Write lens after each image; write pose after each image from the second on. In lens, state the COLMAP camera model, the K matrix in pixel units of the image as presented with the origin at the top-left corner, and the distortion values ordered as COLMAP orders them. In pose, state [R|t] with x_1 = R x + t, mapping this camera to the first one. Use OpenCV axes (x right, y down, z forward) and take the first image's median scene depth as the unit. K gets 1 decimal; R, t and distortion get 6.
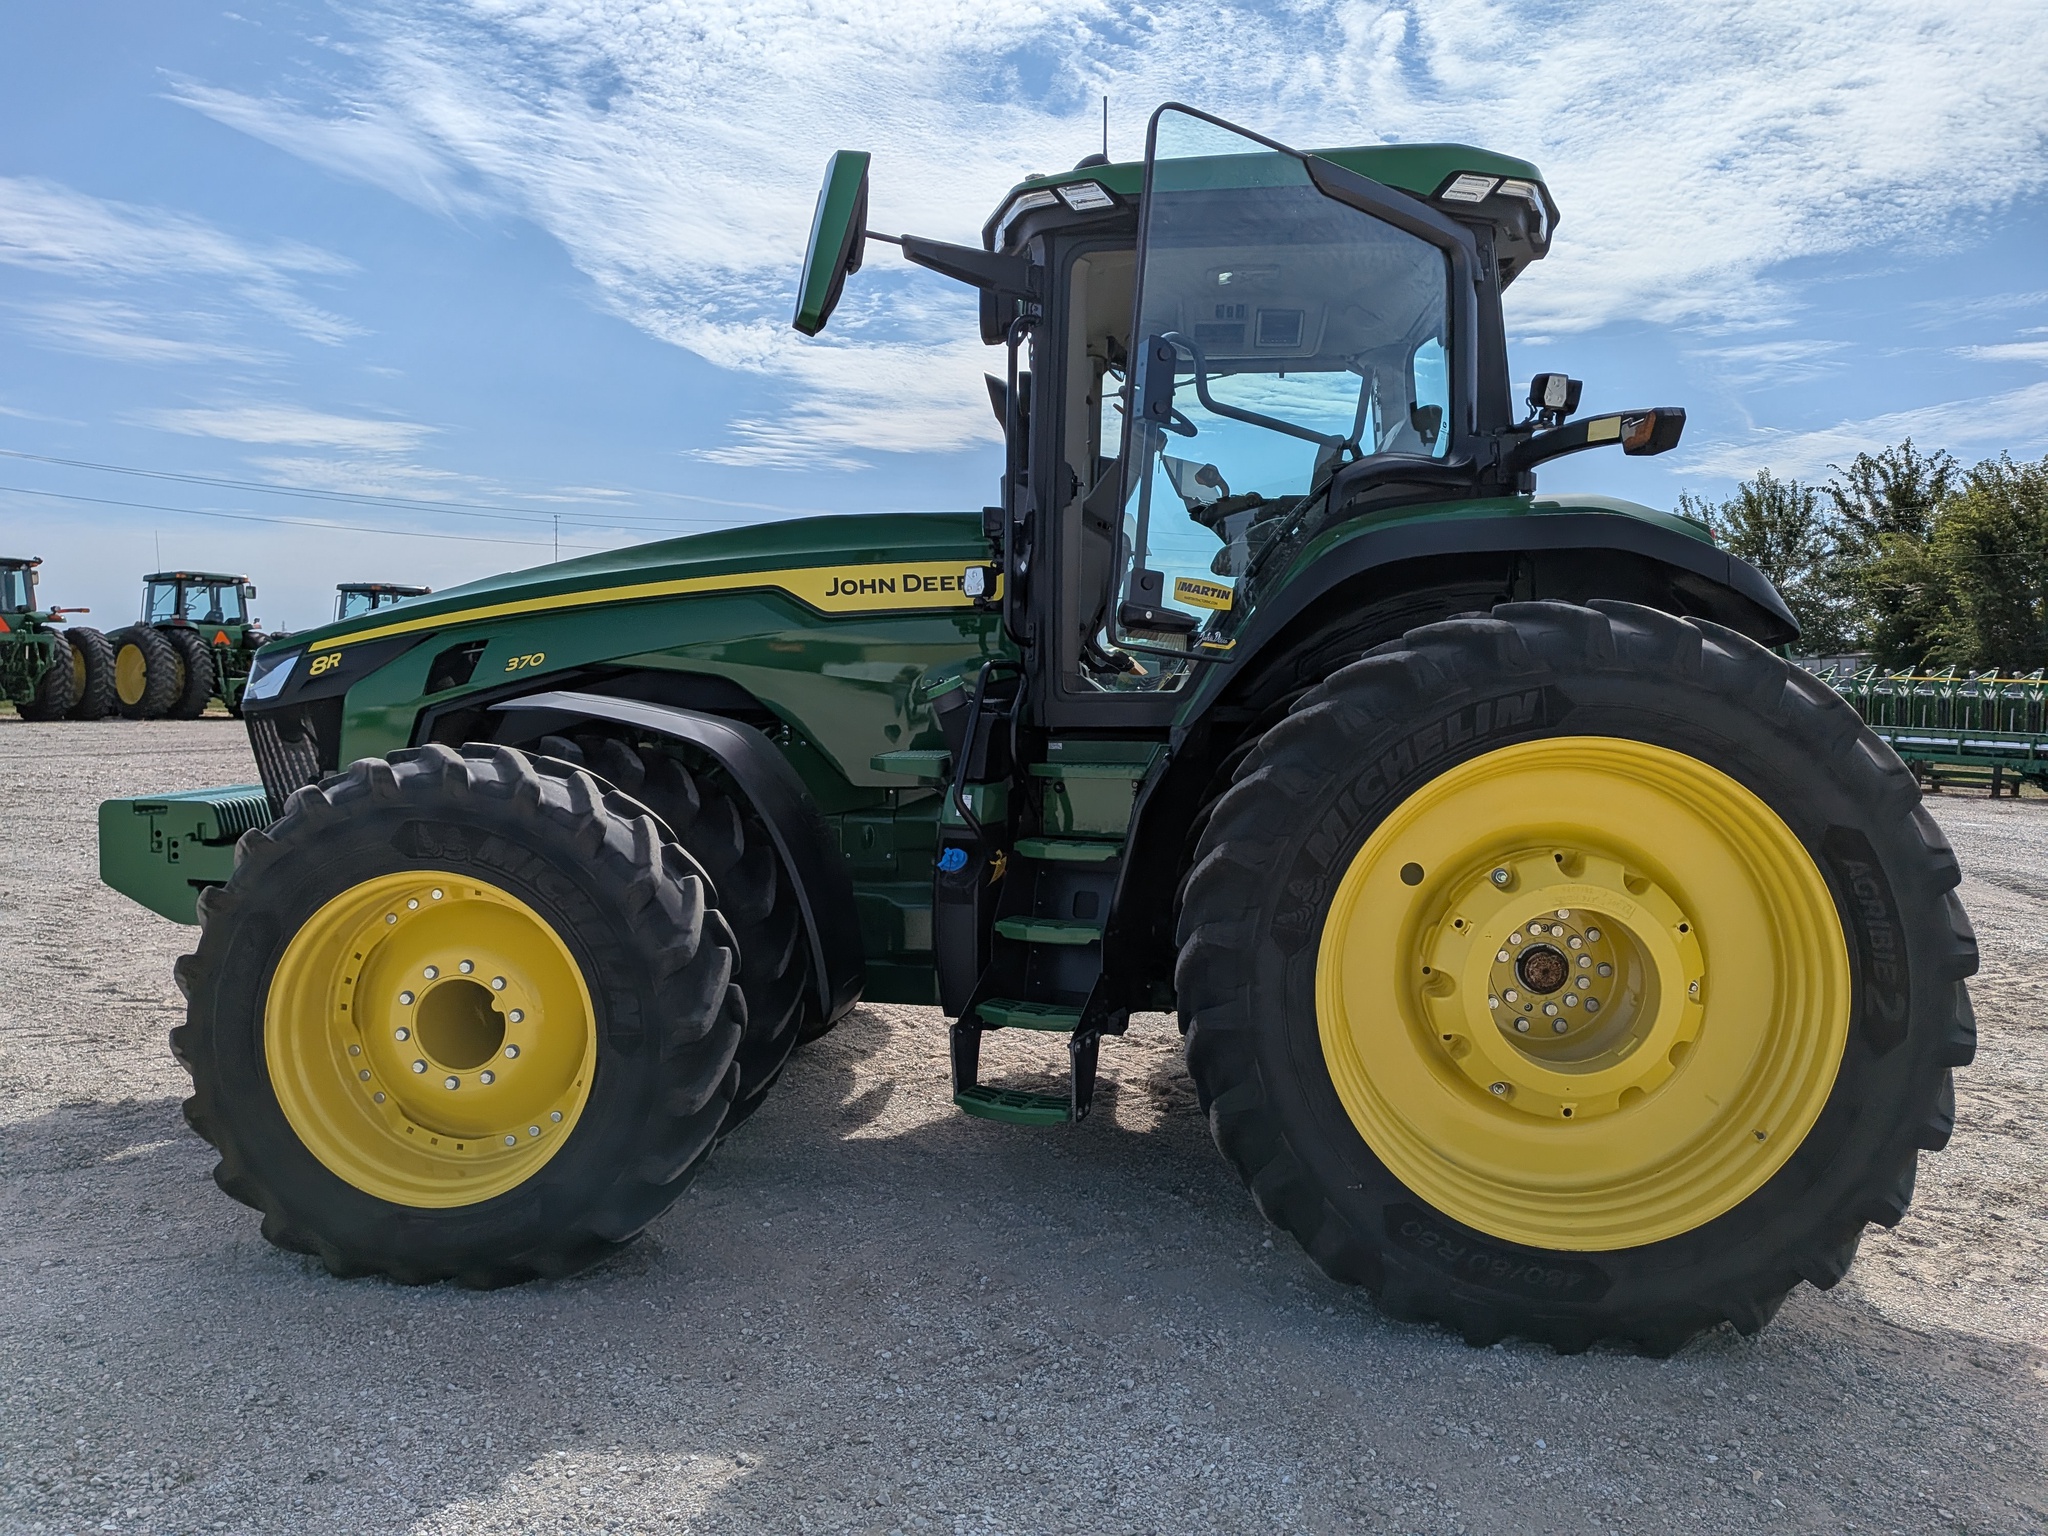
lens RADIAL K [[1553.4, 0, 1023.7], [0, 1553.4, 768.1], [0, 0, 1]] dist [0.004234, -0.019468]
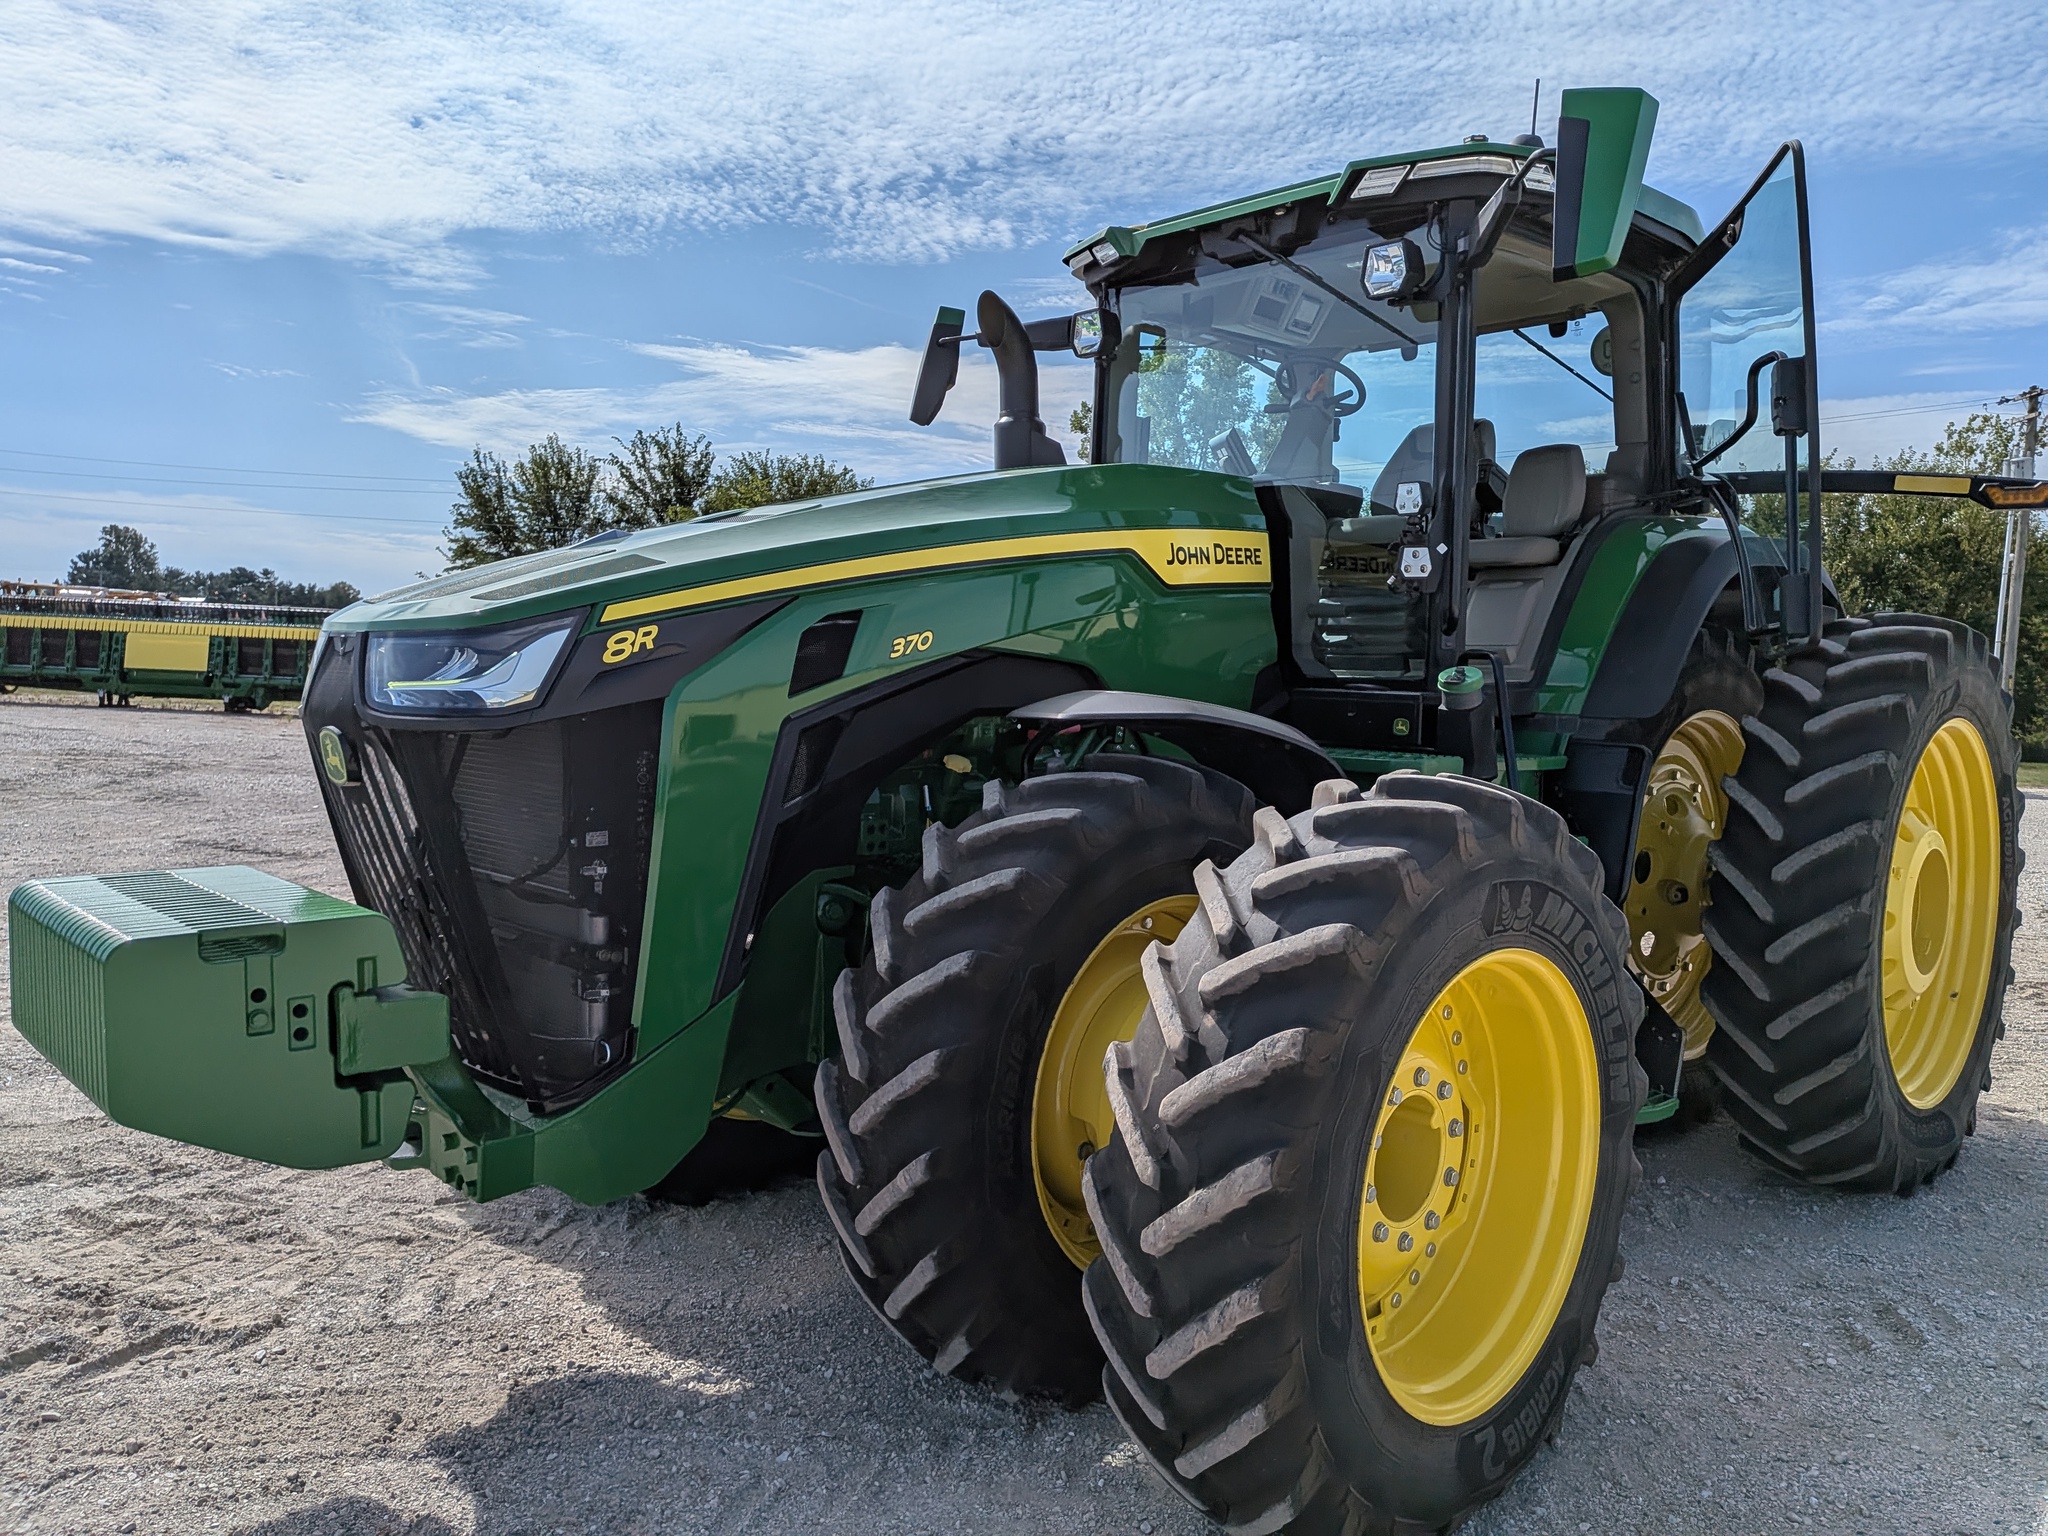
lens RADIAL K [[1553.4, 0, 1003.4], [0, 1553.4, 736.2], [0, 0, 1]] dist [0.004234, -0.019468]
pose [[0.628711, -0.041796, 0.776515, -0.814270], [0.031751, 0.999102, 0.028069, -0.045433], [-0.776991, 0.007008, 0.629473, 0.542849]]
